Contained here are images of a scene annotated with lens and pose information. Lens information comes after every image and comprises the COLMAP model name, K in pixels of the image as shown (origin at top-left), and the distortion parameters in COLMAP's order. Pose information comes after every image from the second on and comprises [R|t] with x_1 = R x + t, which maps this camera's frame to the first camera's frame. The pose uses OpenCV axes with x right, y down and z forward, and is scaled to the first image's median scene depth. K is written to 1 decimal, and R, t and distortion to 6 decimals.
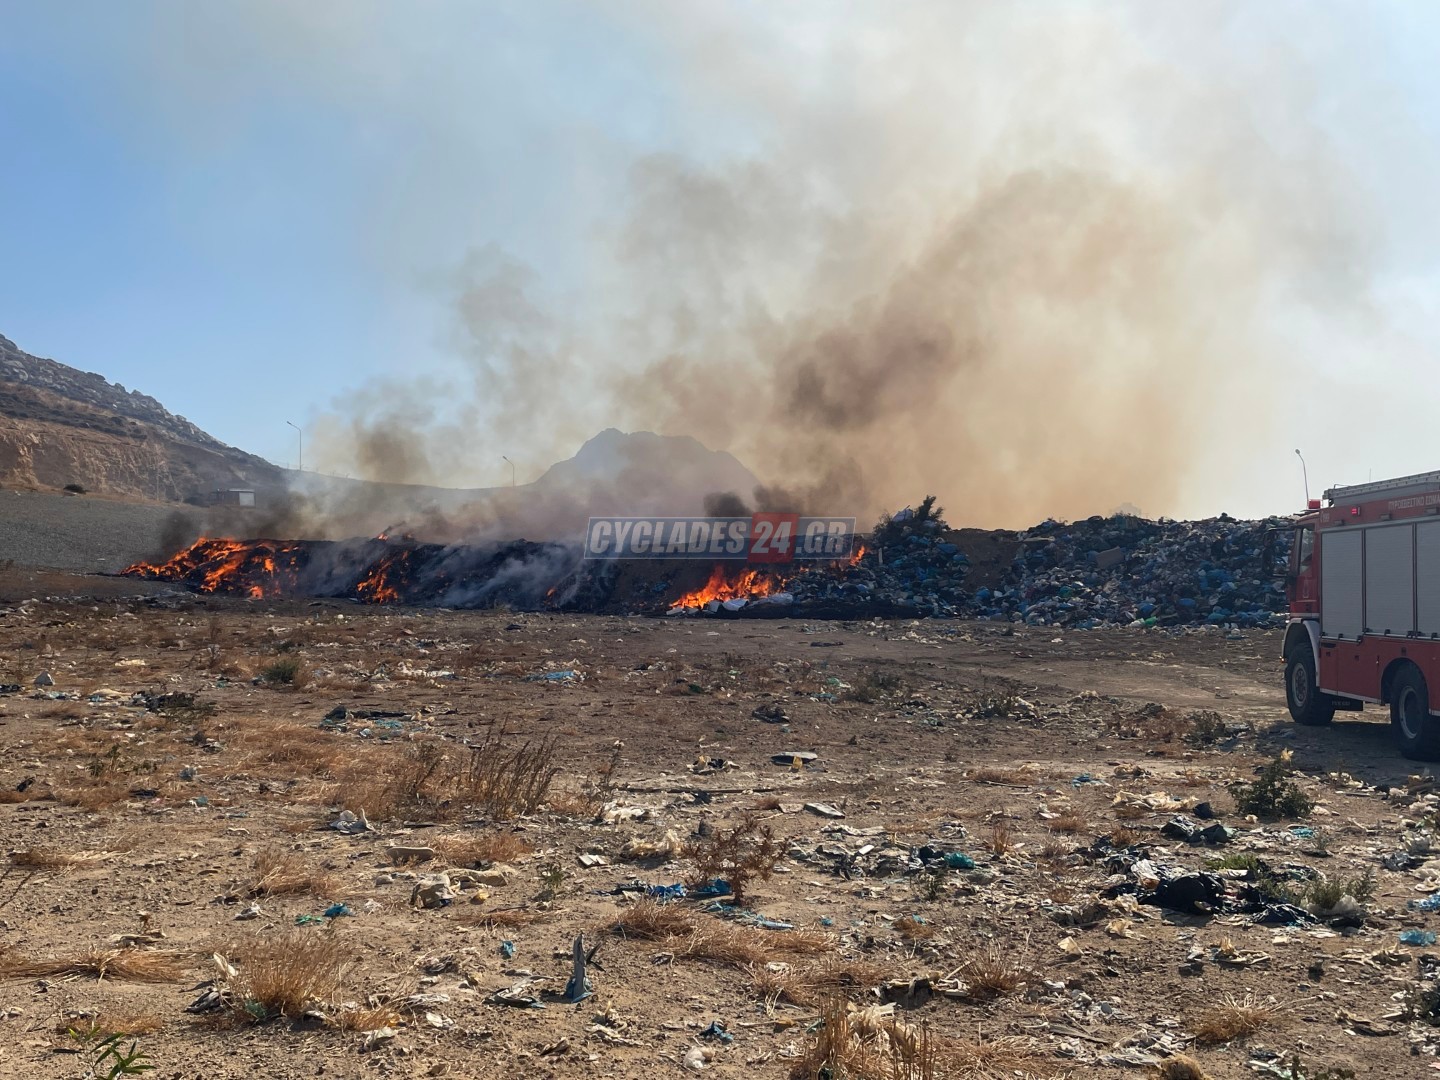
lens RADIAL K [[1497.0, 0, 712.6], [0, 1497.0, 550.3], [0, 0, 1]] dist [0.064115, 0.000000]
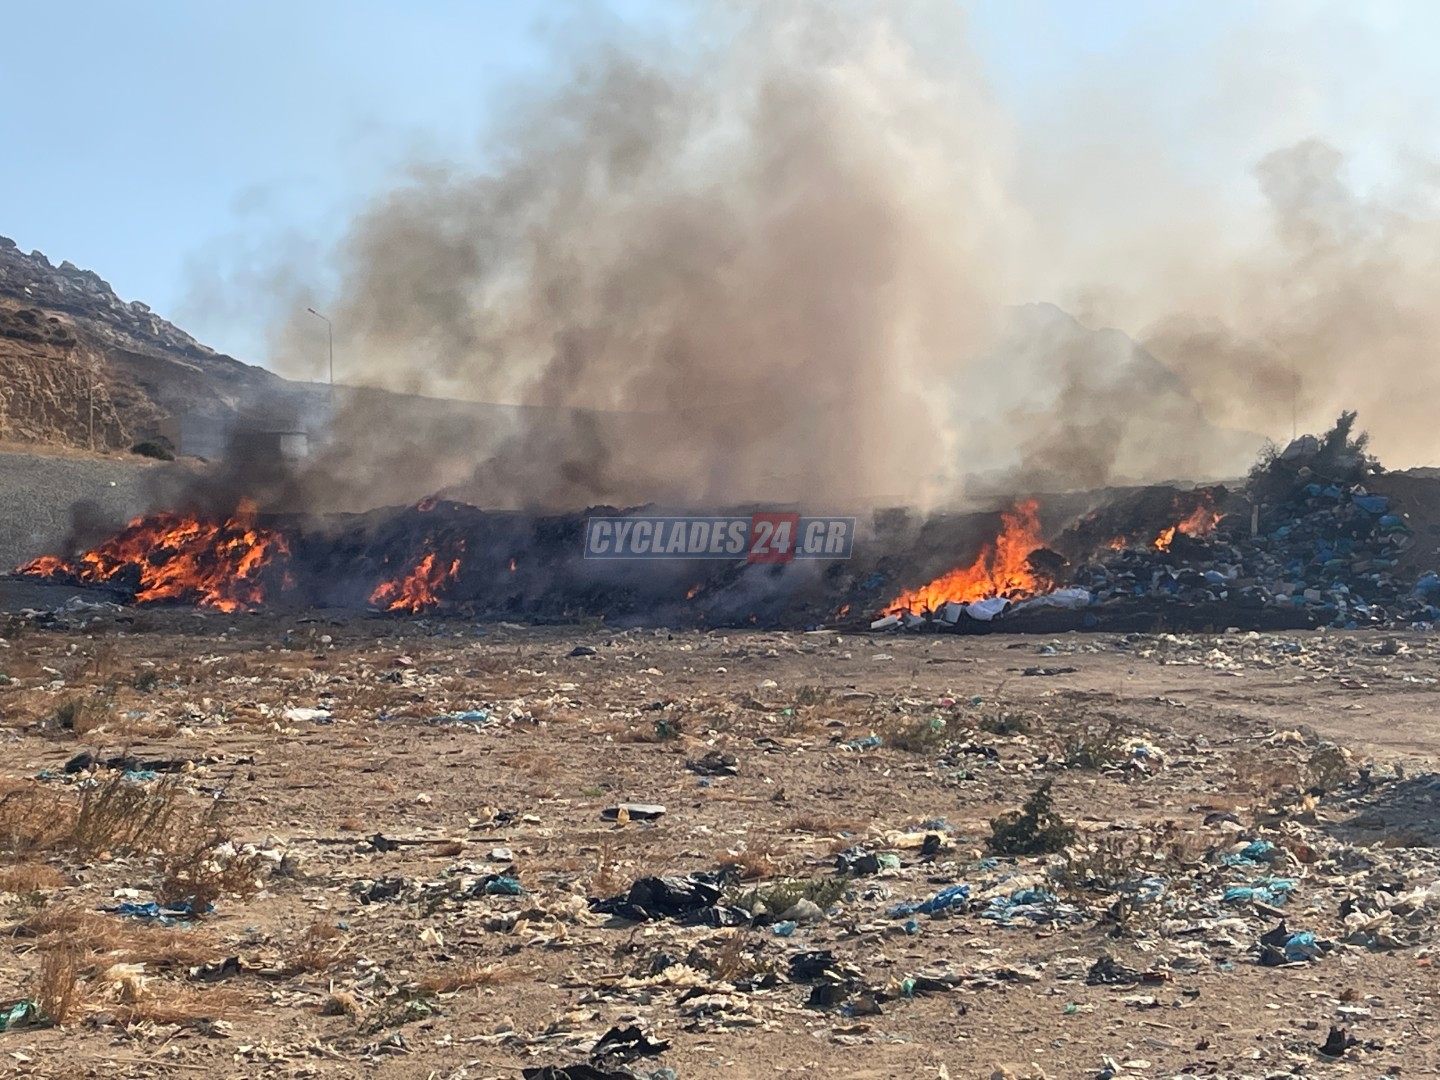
lens RADIAL K [[2715.2, 0, 716.6], [0, 2715.2, 537.0], [0, 0, 1]] dist [0.125546, 0.000000]
pose [[0.989765, -0.020060, -0.141289, 0.090329], [0.021194, 0.999754, 0.006528, -0.001684], [0.141123, -0.009456, 0.989947, -0.101423]]
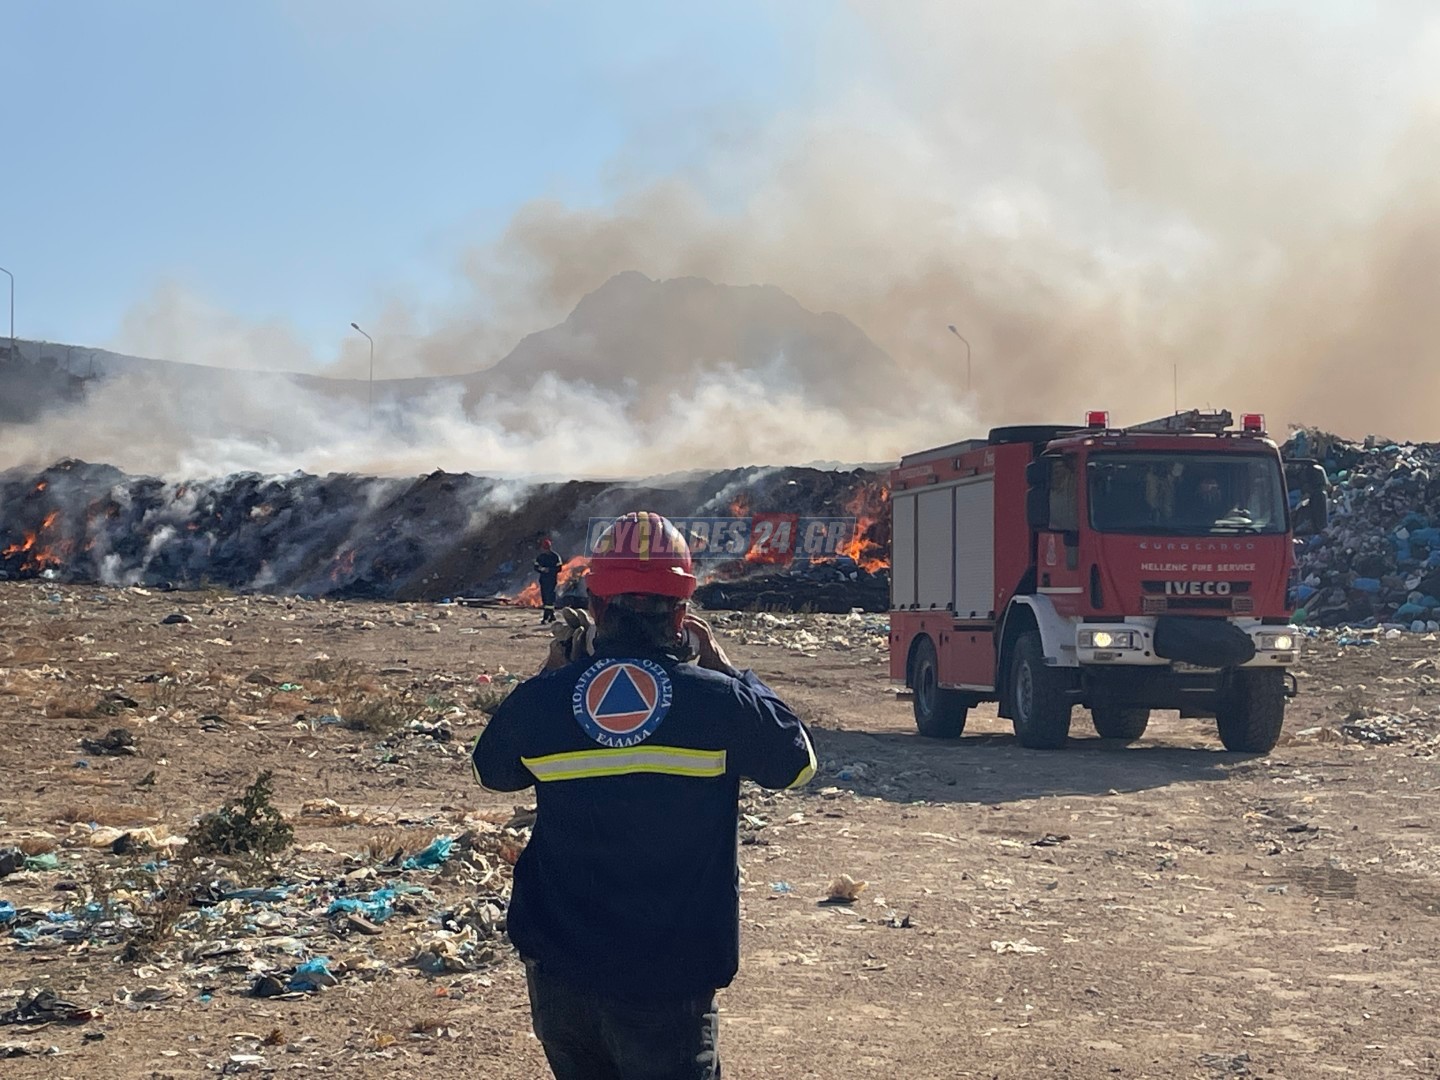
lens RADIAL K [[2715.2, 0, 711.2], [0, 2715.2, 536.6], [0, 0, 1]] dist [0.125546, 0.000000]
pose [[0.999239, 0.005686, -0.038595, 0.137135], [-0.005034, 0.999843, 0.016974, -0.000295], [0.038685, -0.016767, 0.999111, -0.068324]]
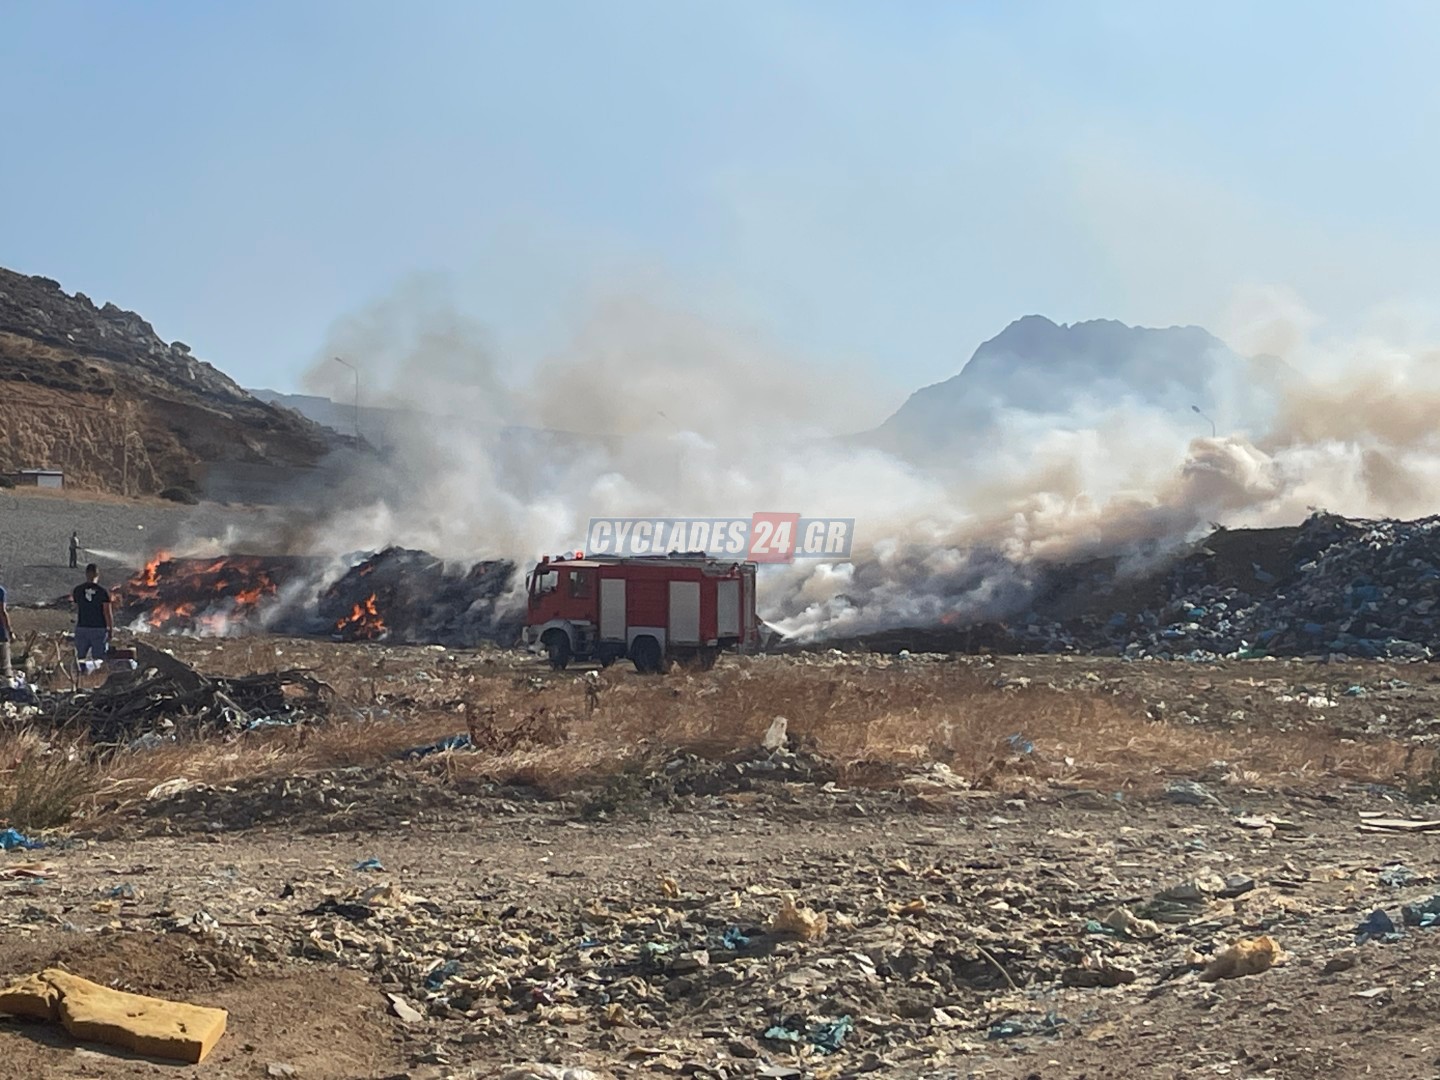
lens RADIAL K [[3045.4, 0, 720.6], [0, 3045.4, 542.4], [0, 0, 1]] dist [0.185158, 0.000000]
pose [[0.983523, -0.014061, -0.180235, 0.392272], [0.013388, 0.999898, -0.004947, -0.008055], [0.180286, 0.002453, 0.983611, -0.802886]]
